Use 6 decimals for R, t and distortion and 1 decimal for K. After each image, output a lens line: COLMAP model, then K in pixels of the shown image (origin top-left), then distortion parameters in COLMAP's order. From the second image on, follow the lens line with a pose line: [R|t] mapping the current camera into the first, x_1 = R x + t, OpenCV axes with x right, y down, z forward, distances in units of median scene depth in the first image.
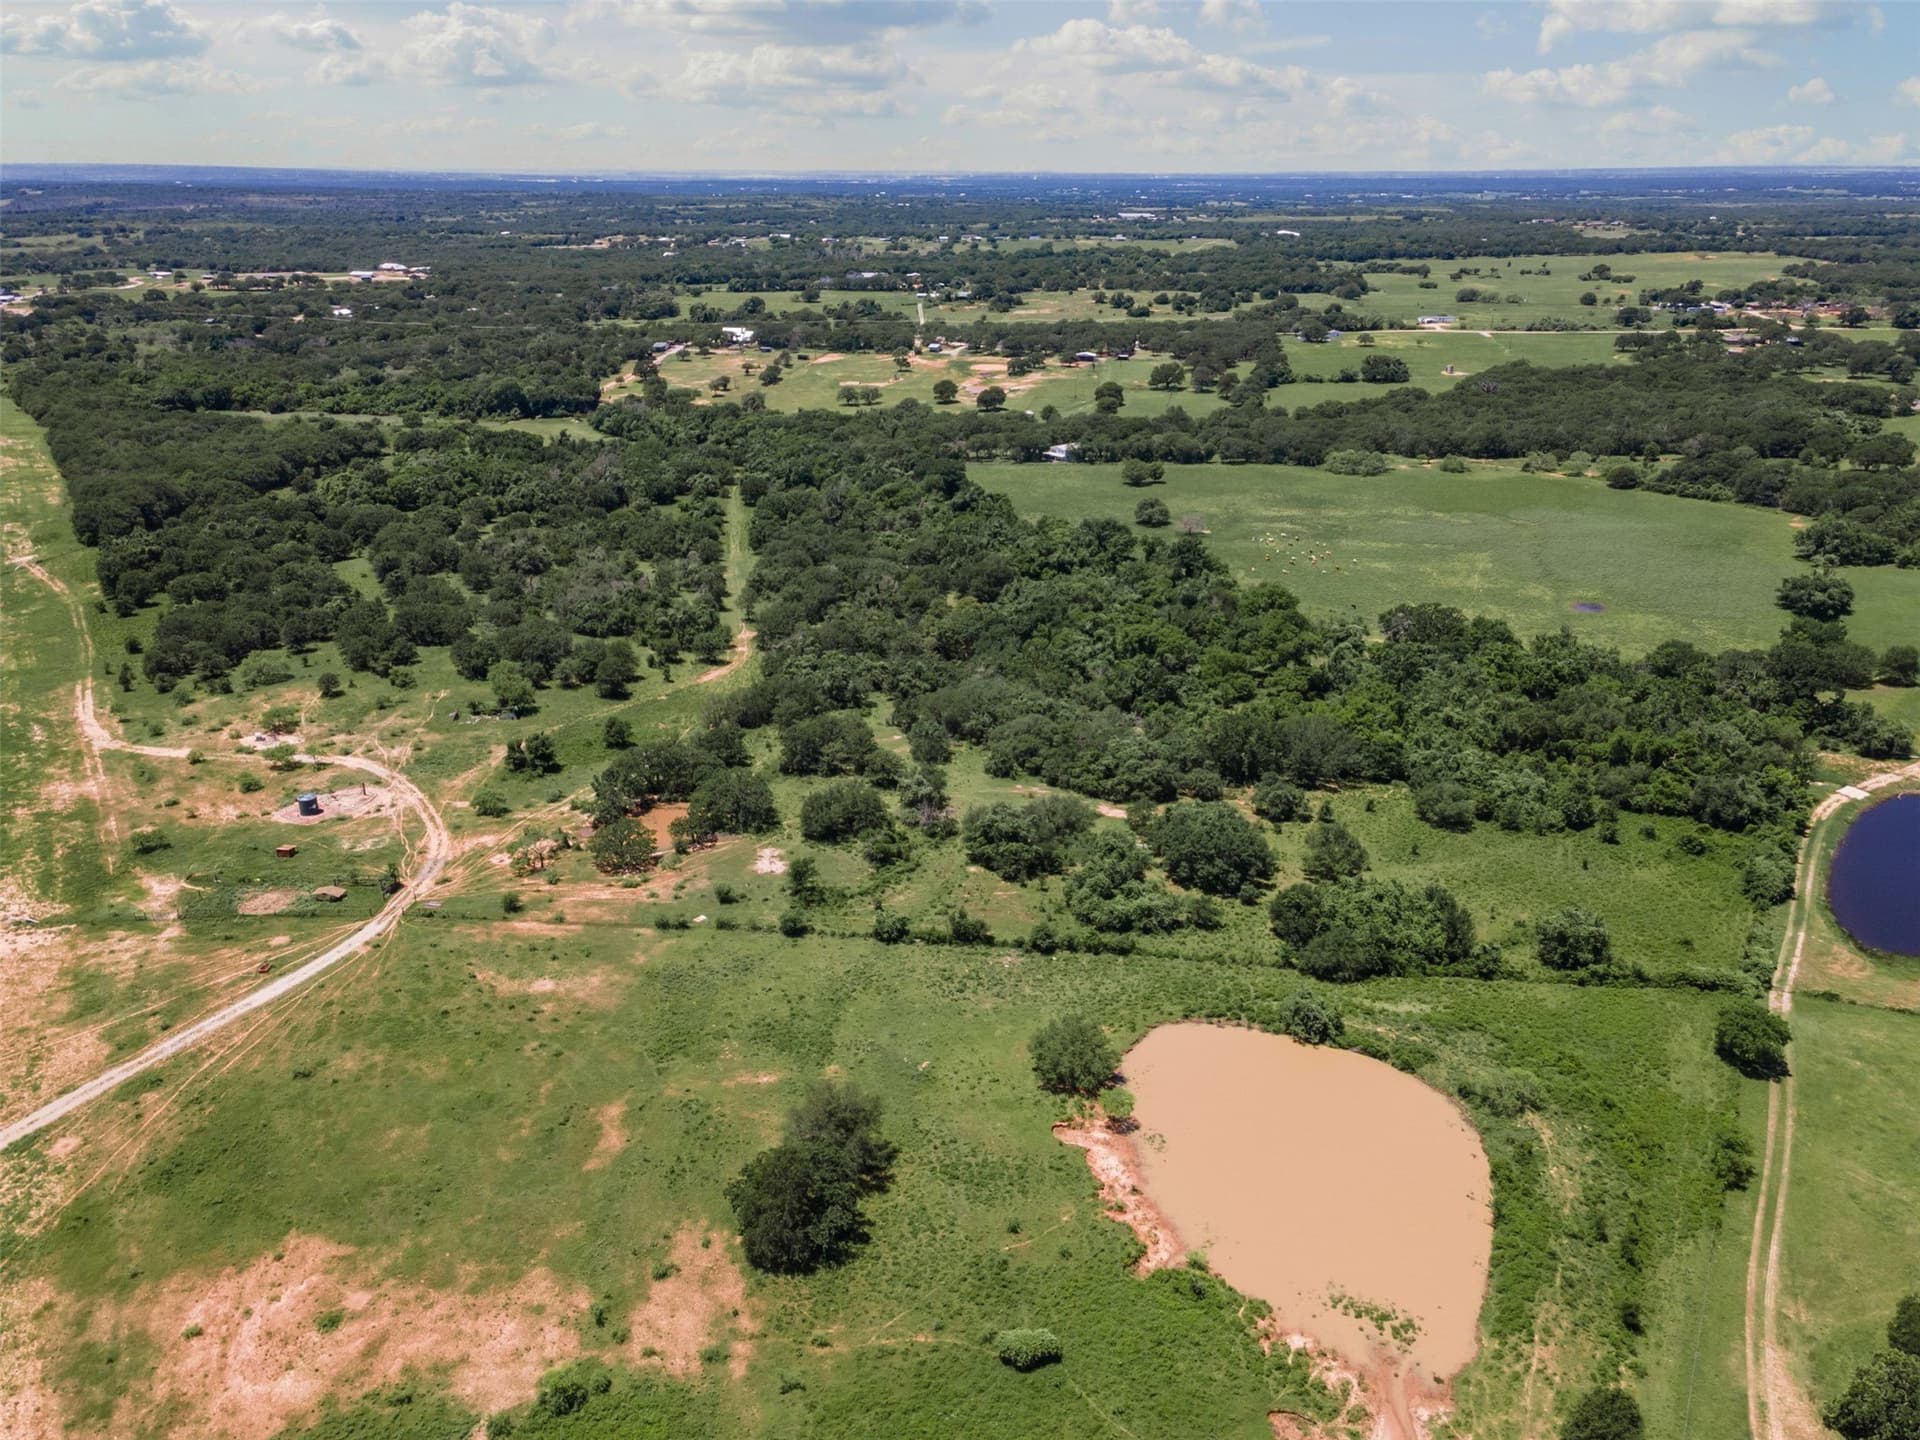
lens RADIAL K [[1394.2, 0, 960.6], [0, 1394.2, 724.0], [0, 0, 1]] dist [0.027432, 0.022736]
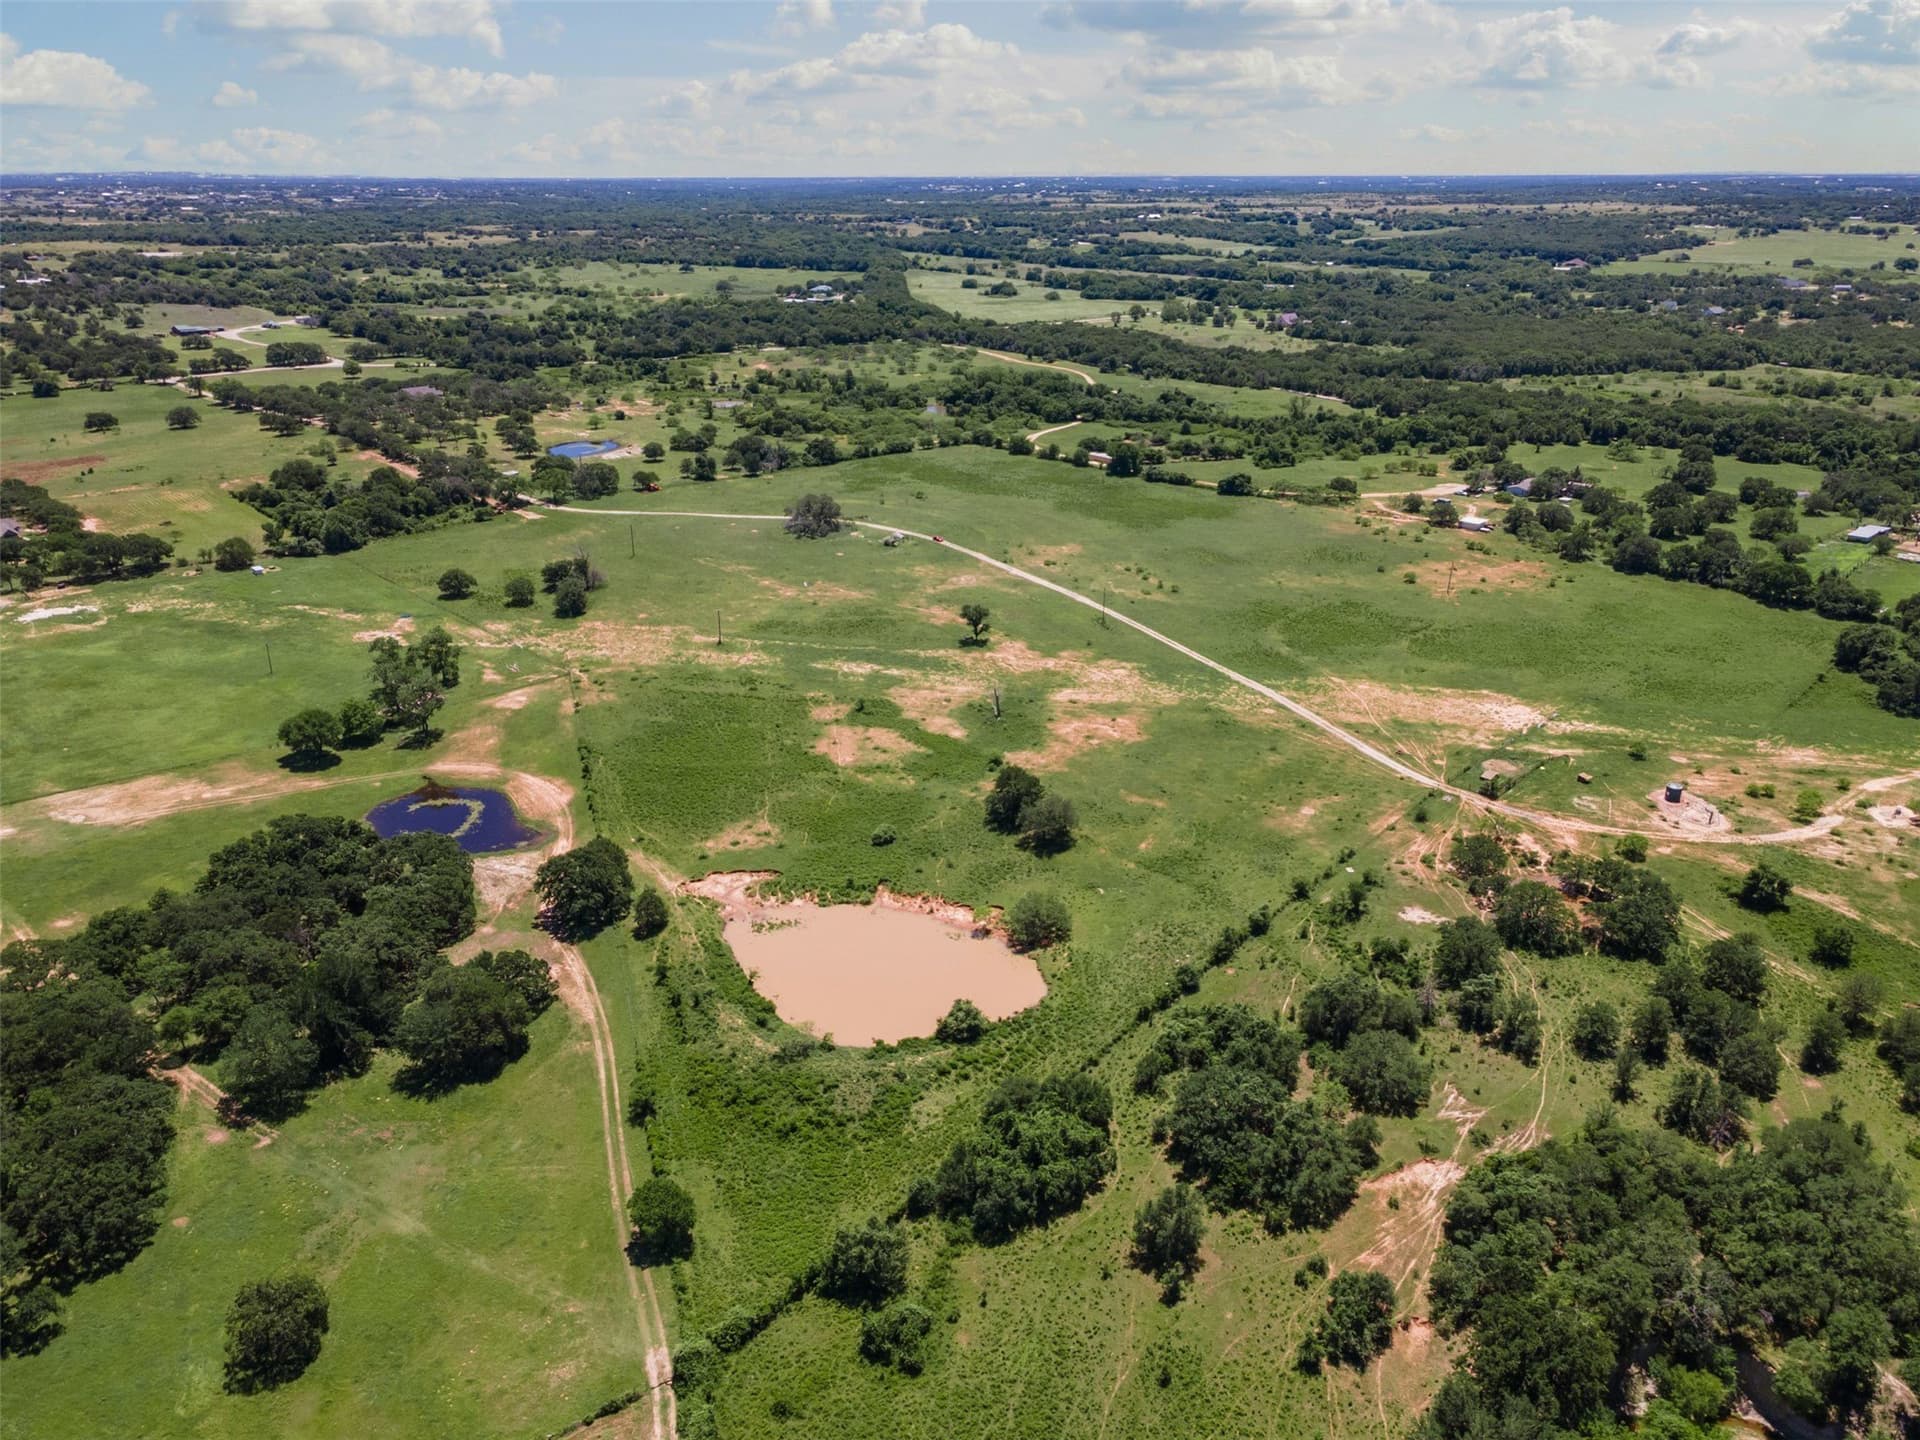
lens RADIAL K [[1417.4, 0, 961.8], [0, 1417.4, 717.7], [0, 0, 1]] dist [0.007671, 0.063891]
pose [[-0.656203, 0.274438, -0.702909, 0.275763], [-0.283034, 0.773992, 0.566418, -0.181045], [0.699492, 0.570632, -0.430221, 0.369409]]
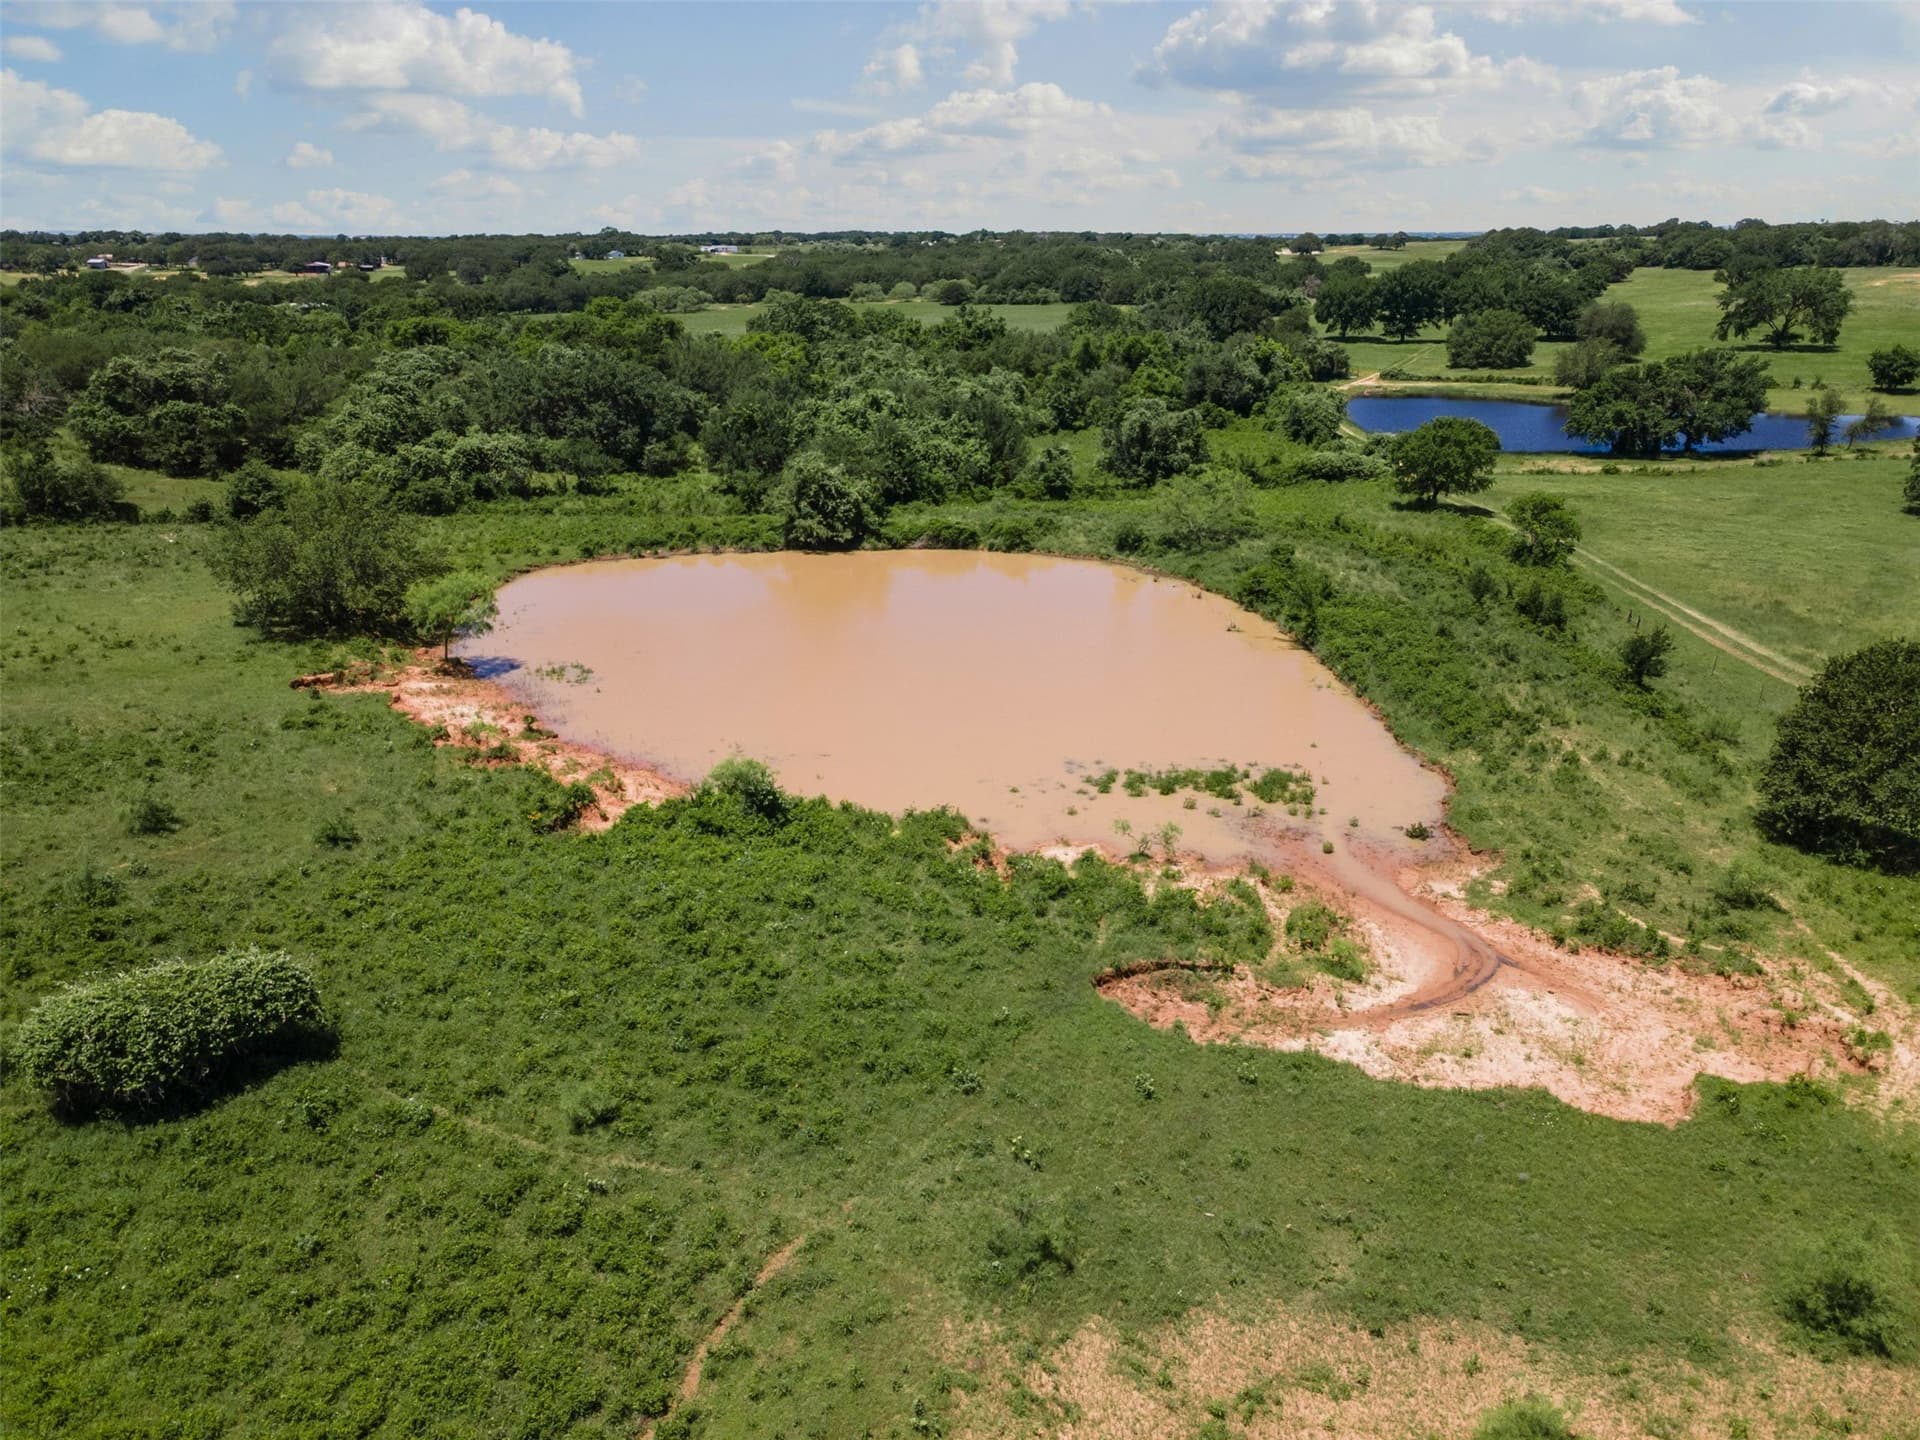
lens RADIAL K [[1410.1, 0, 960.5], [0, 1410.1, 719.6], [0, 0, 1]] dist [0.001432, 0.082786]
pose [[0.882050, -0.157812, 0.443941, 0.012997], [0.179972, 0.983640, -0.007916, 0.081198], [-0.435428, 0.086879, 0.896021, 0.138875]]
